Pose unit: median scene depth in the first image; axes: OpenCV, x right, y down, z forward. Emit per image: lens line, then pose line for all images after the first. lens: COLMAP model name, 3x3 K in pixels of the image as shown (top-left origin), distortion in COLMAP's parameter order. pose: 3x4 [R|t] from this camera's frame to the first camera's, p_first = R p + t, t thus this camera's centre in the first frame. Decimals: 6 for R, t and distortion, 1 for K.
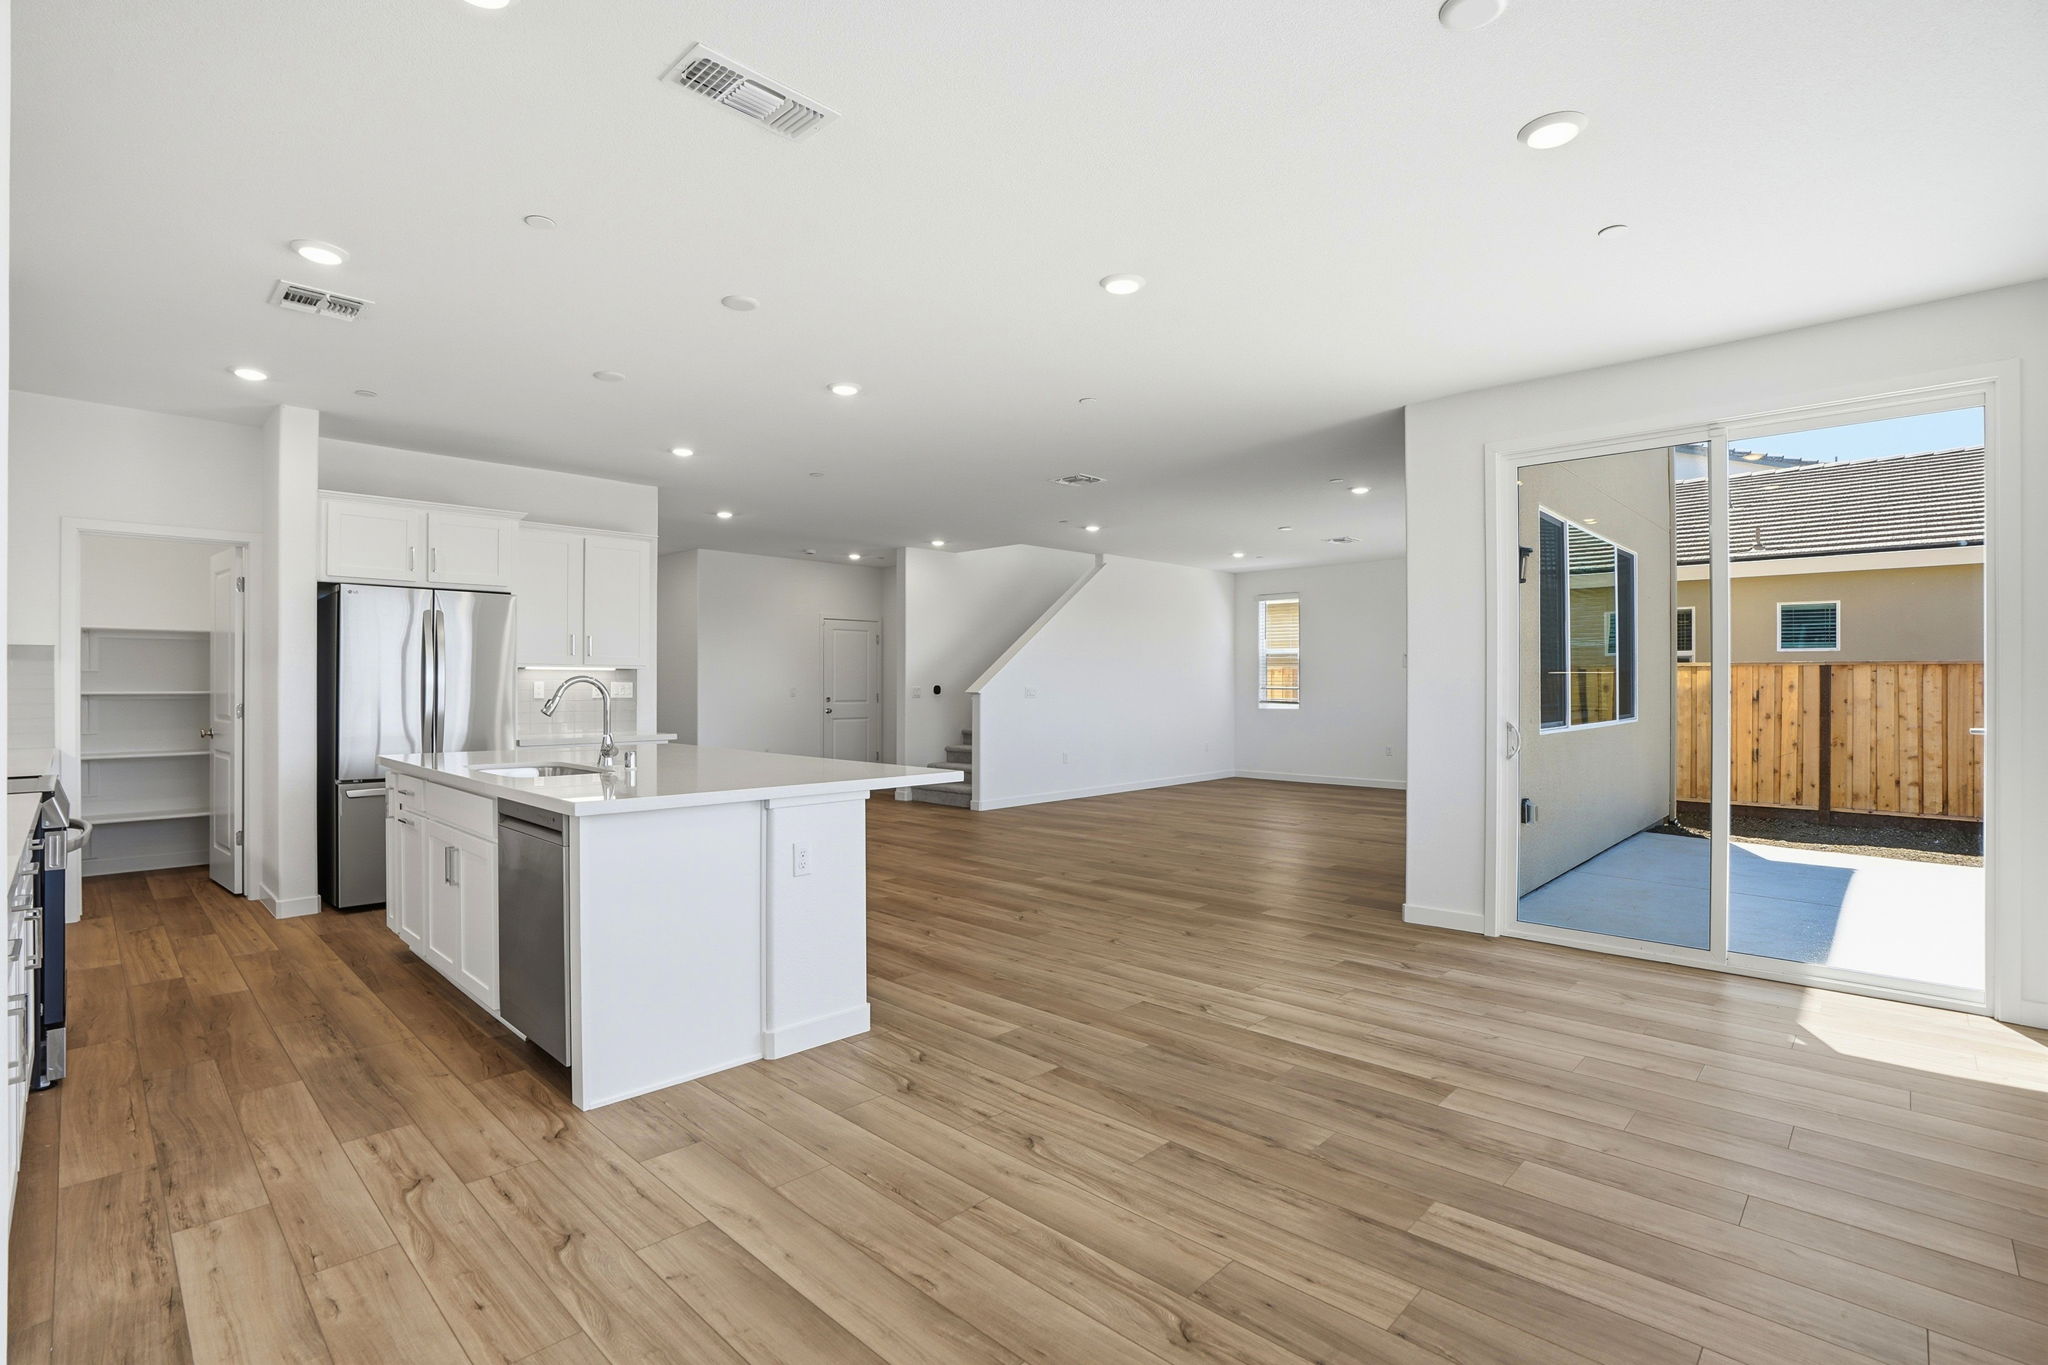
lens RADIAL K [[982.0, 0, 1015.9], [0, 982.0, 679.7], [0, 0, 1]] dist [-0.068722, 0.025339]
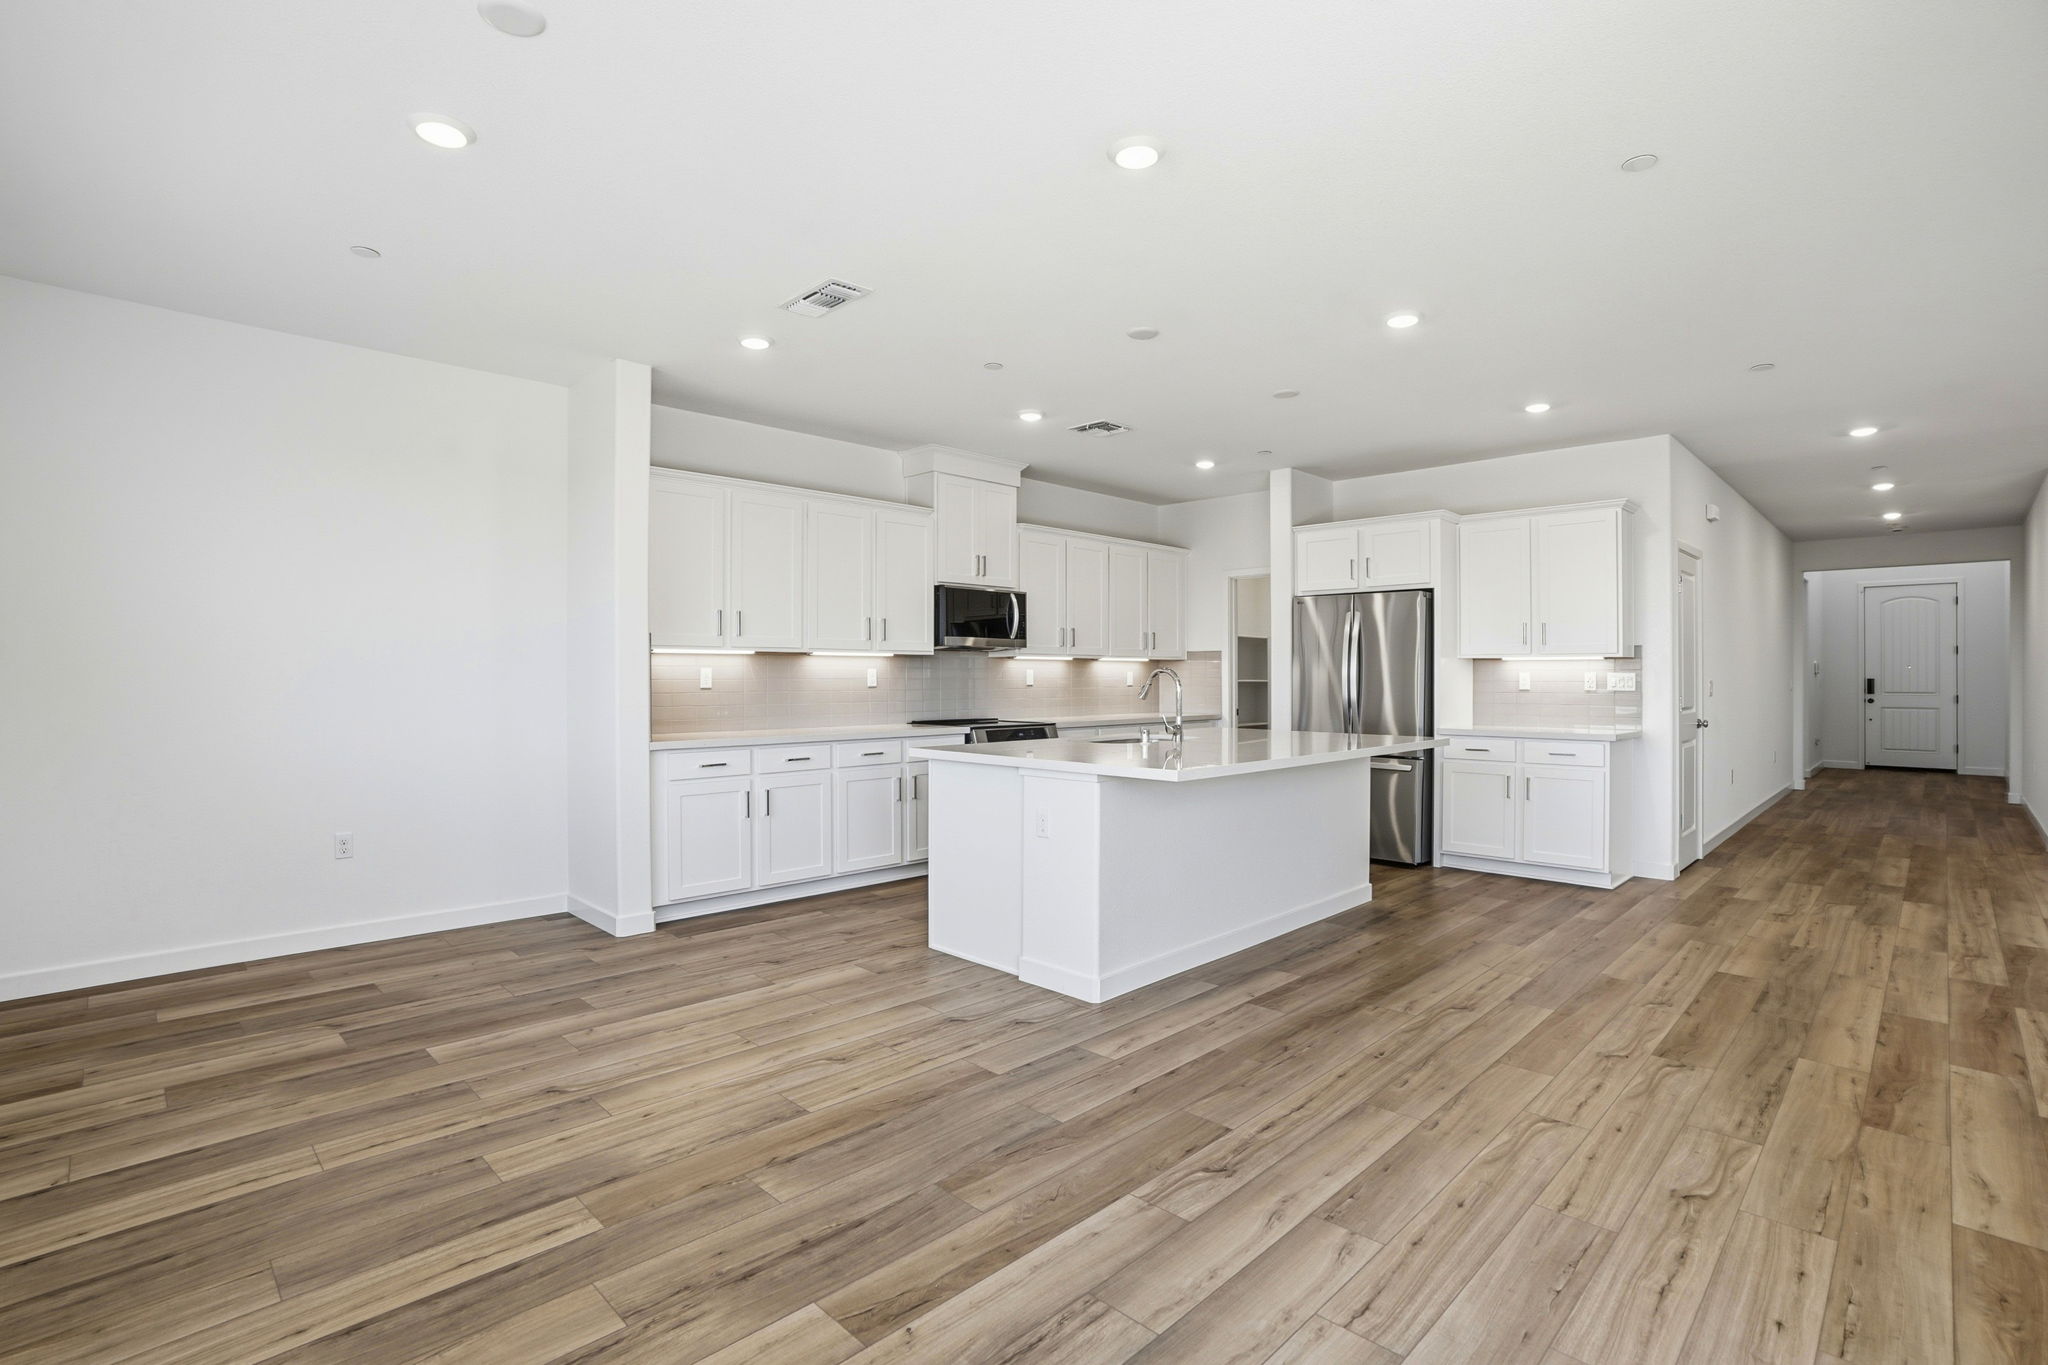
lens RADIAL K [[982.0, 0, 1015.9], [0, 982.0, 679.7], [0, 0, 1]] dist [-0.068722, 0.025339]
pose [[-0.047829, -0.001327, -0.998855, 1.019280], [0.006130, 0.999980, -0.001622, 0.016067], [0.998837, -0.006200, -0.047820, 1.097456]]
